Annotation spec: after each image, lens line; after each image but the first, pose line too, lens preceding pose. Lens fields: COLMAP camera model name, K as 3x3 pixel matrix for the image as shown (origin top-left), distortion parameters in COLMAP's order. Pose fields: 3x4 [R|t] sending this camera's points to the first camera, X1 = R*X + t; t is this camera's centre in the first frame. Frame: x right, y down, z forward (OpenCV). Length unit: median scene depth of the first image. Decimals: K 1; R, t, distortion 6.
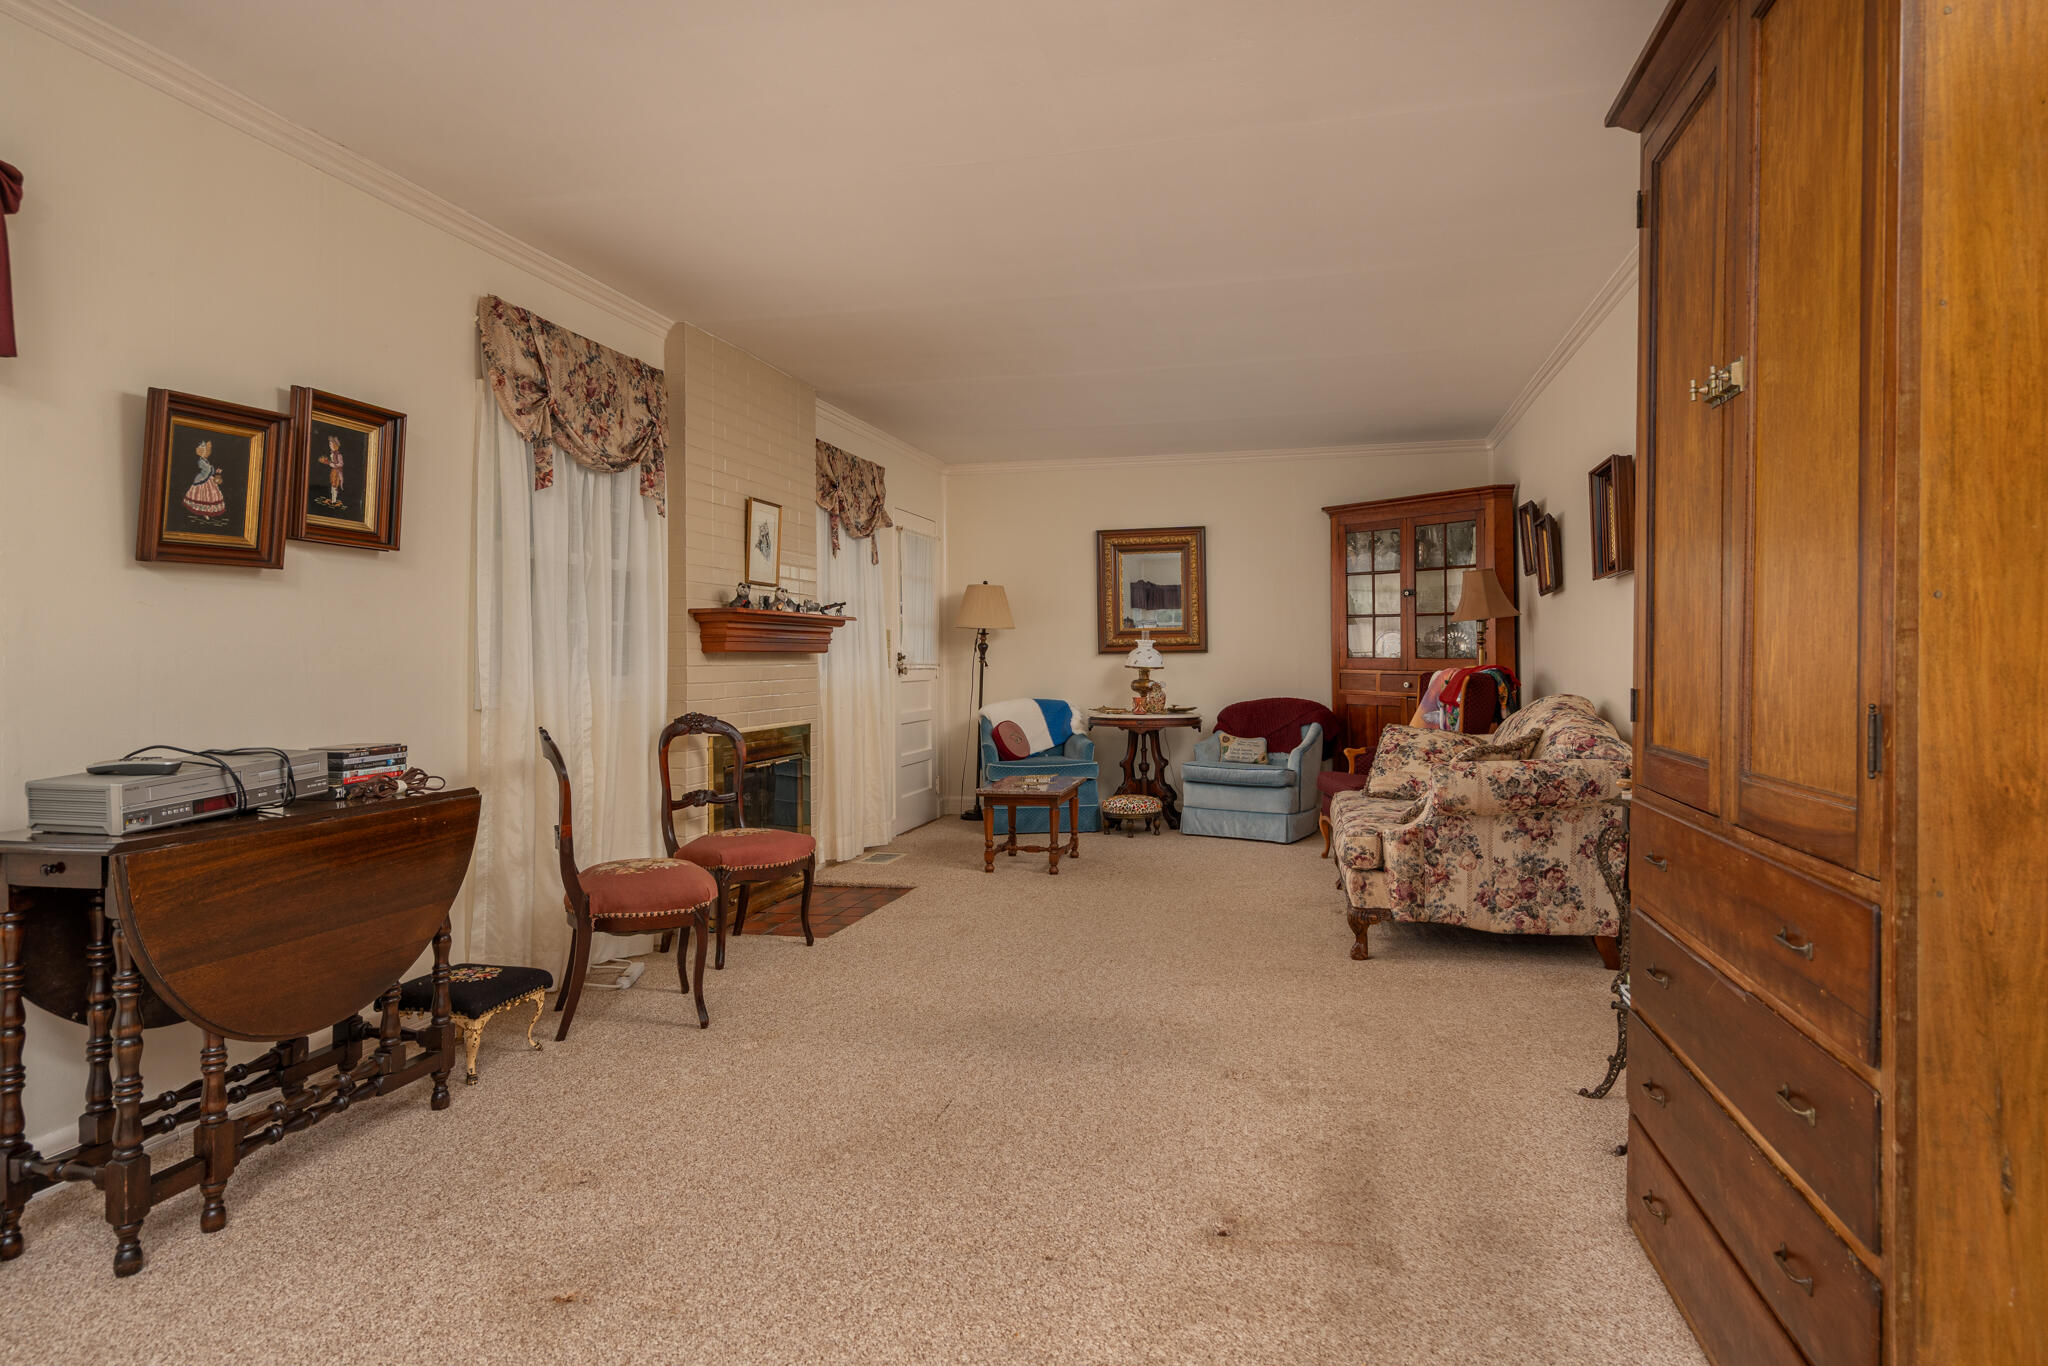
lens RADIAL K [[1219.5, 0, 996.1], [0, 1219.5, 637.9], [0, 0, 1]] dist [-0.004989, 0.004197]
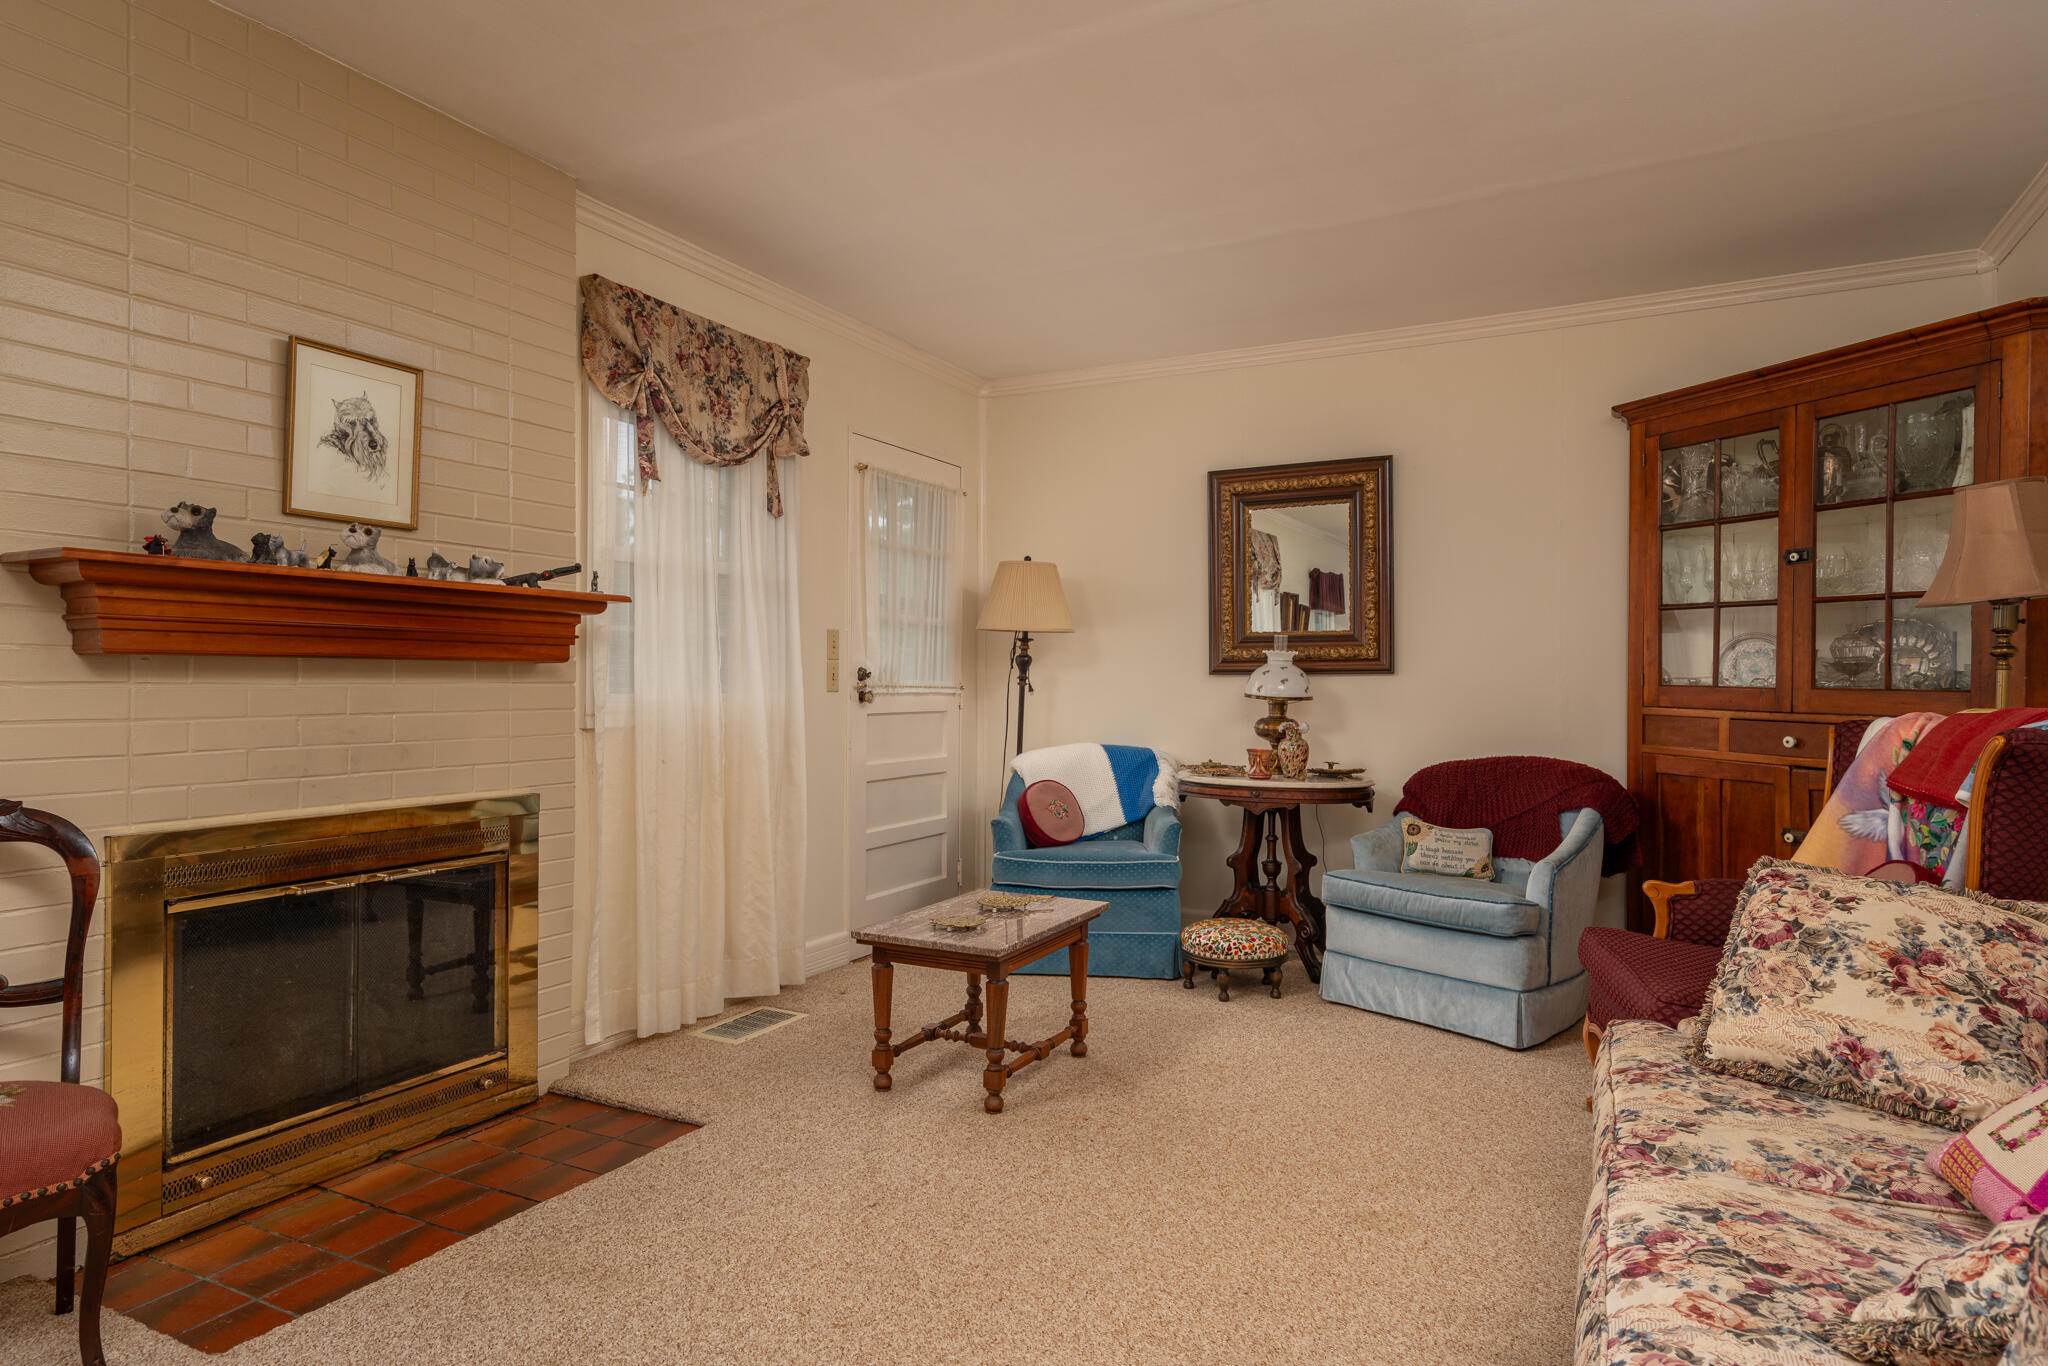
lens RADIAL K [[1219.5, 0, 964.0], [0, 1219.5, 680.4], [0, 0, 1]] dist [-0.004989, 0.004197]
pose [[0.970069, 0.013237, -0.242468, 0.122331], [-0.009140, 0.999796, 0.018015, 0.006960], [0.242657, -0.015260, 0.969992, 0.409760]]
